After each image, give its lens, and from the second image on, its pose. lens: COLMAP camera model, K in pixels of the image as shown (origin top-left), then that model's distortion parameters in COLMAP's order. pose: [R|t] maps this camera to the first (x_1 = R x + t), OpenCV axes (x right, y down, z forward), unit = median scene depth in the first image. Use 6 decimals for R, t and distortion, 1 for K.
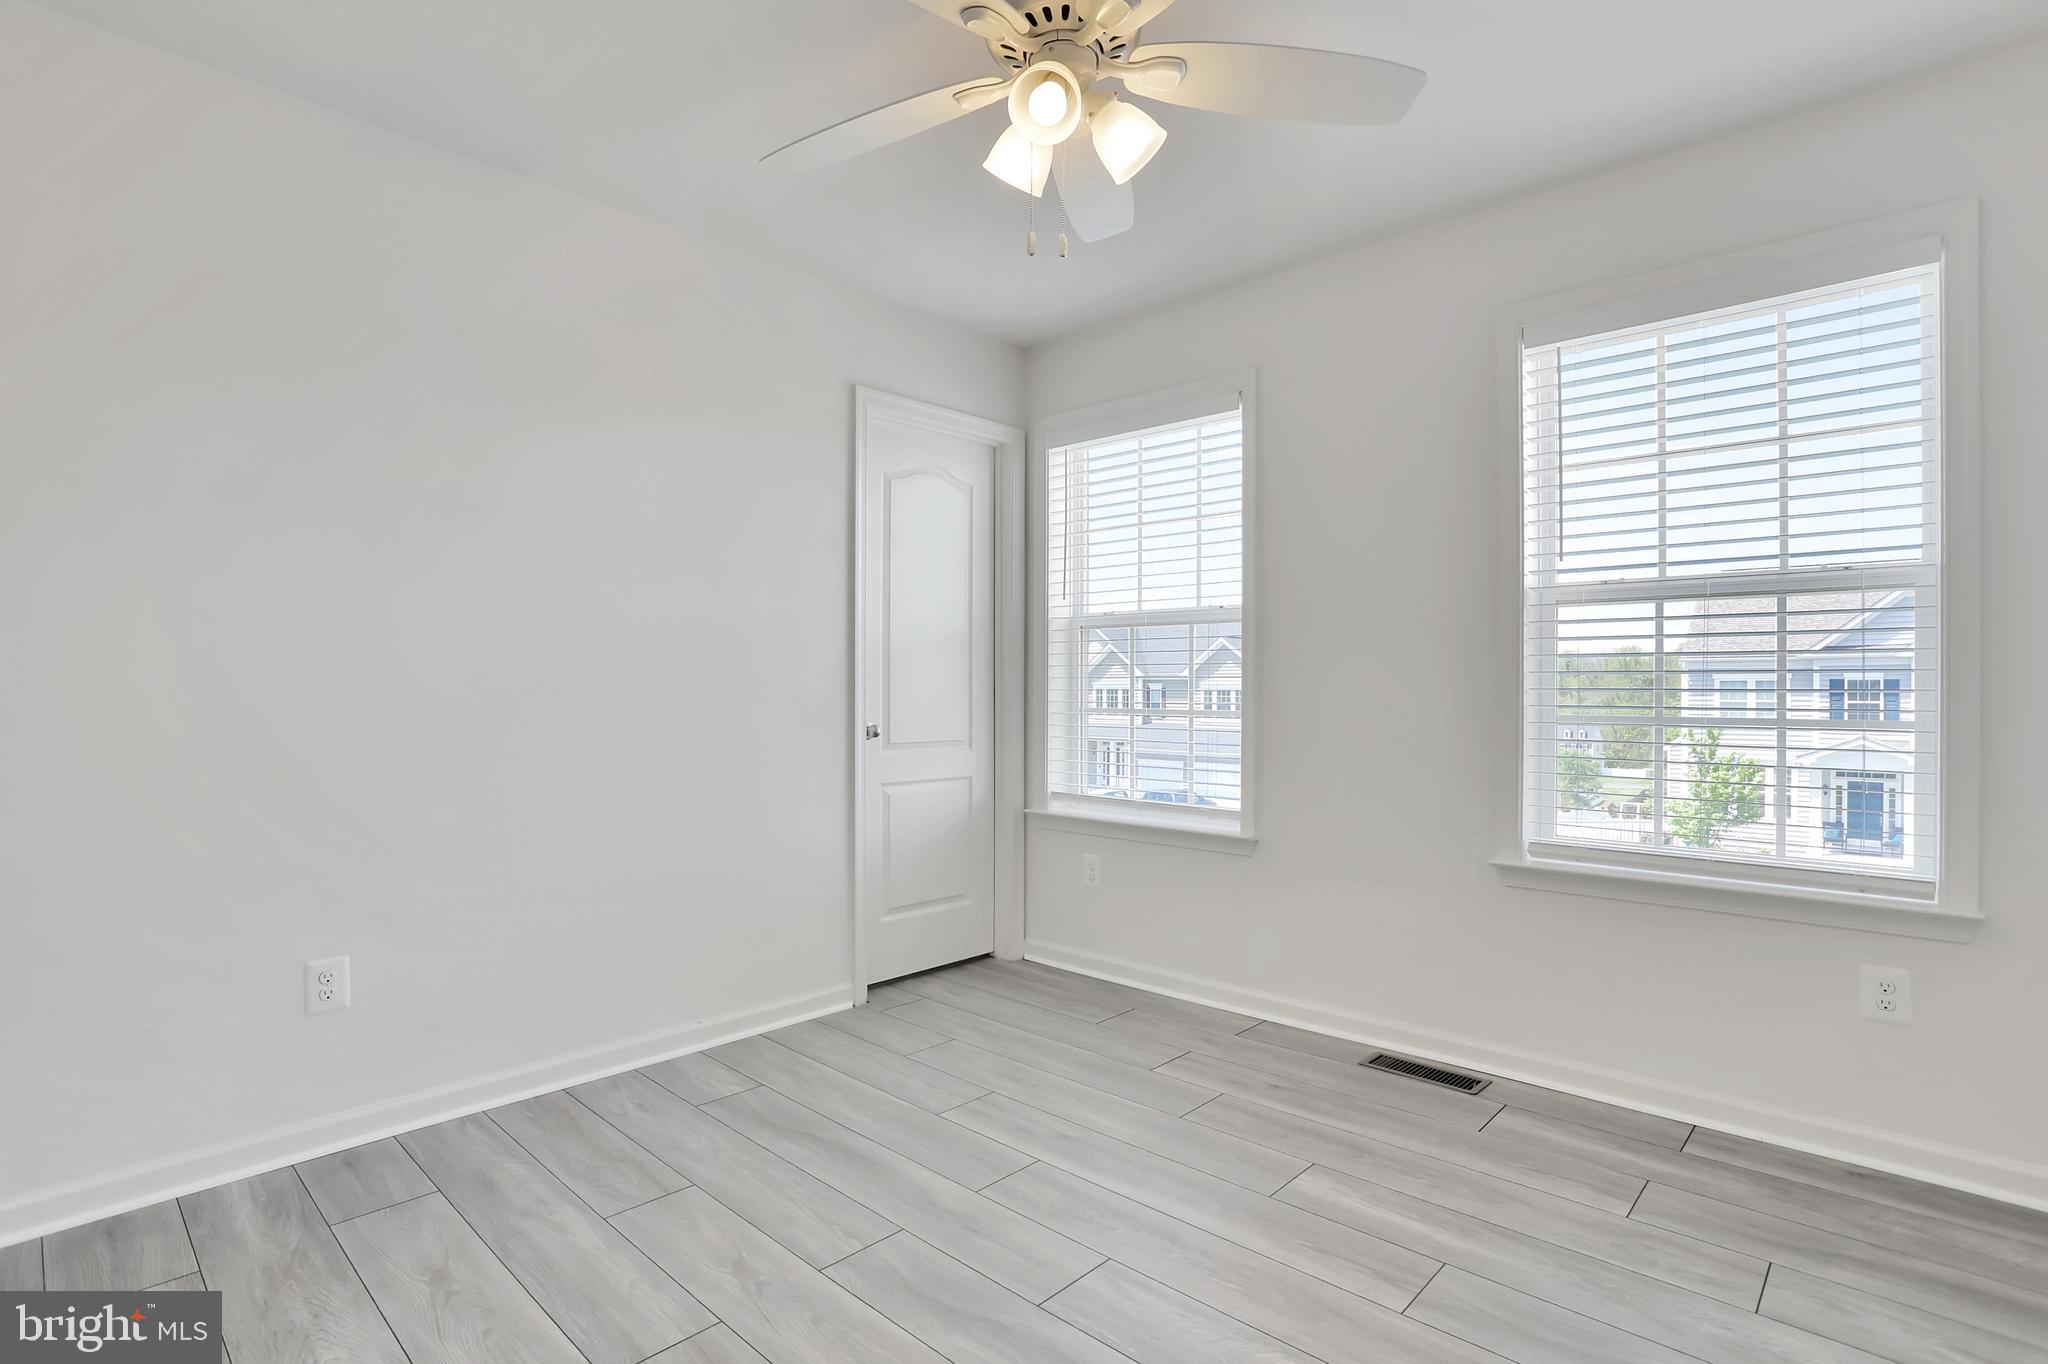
lens RADIAL K [[989.9, 0, 1027.5], [0, 989.9, 673.4], [0, 0, 1]] dist [-0.061993, 0.023892]
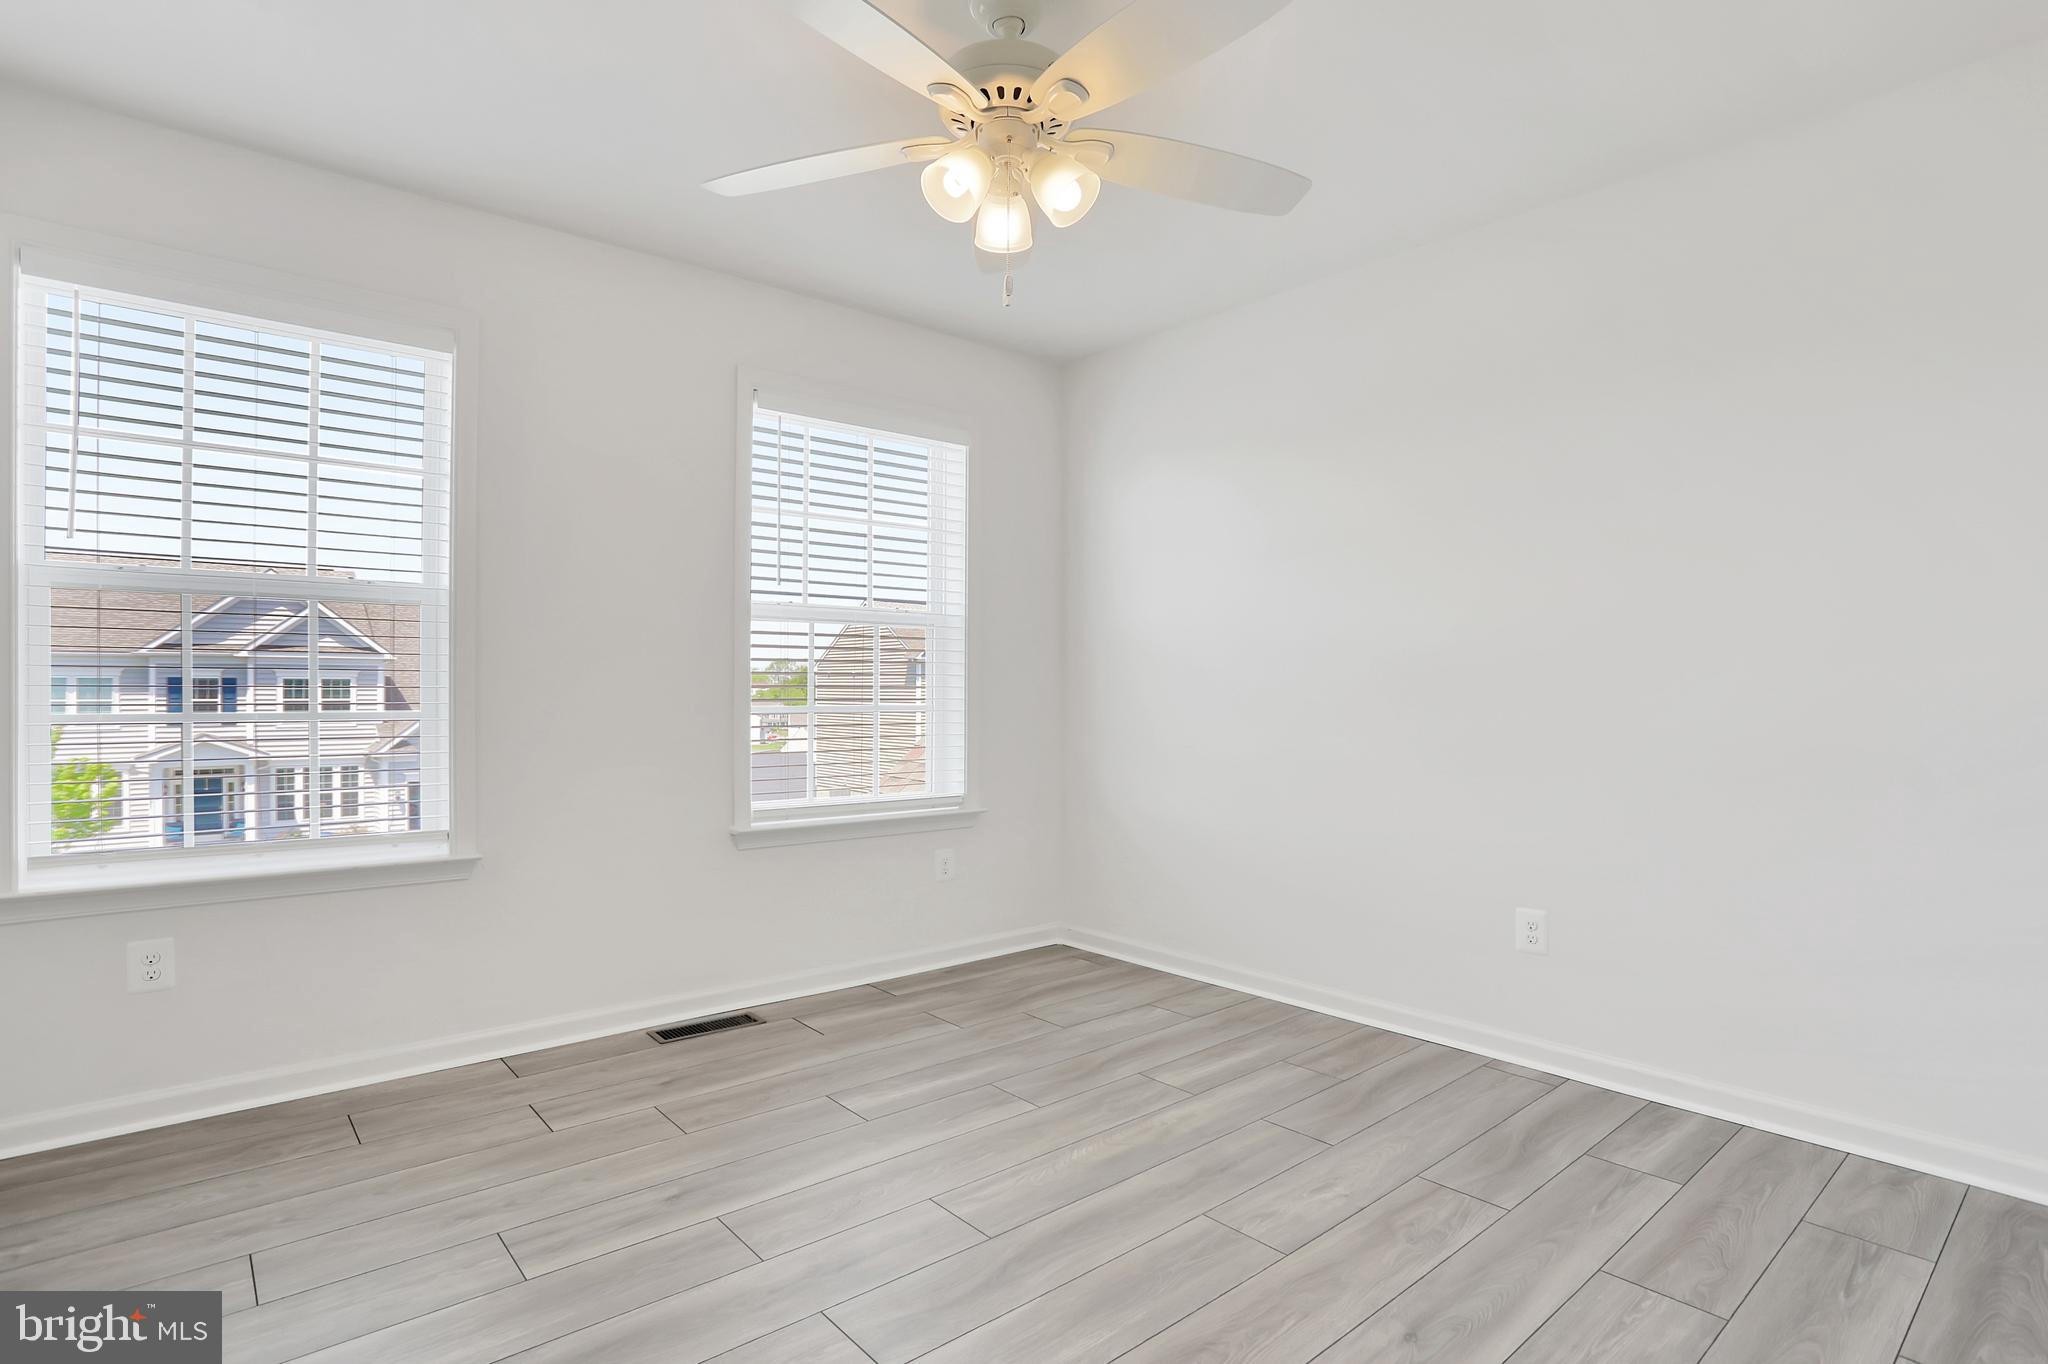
lens RADIAL K [[991.8, 0, 1024.0], [0, 991.8, 682.0], [0, 0, 1]] dist [-0.068313, 0.024176]
pose [[0.137553, 0.004348, 0.990485, -0.744322], [-0.015682, 0.999875, -0.002211, 0.011820], [-0.990370, -0.015229, 0.137604, 0.557210]]
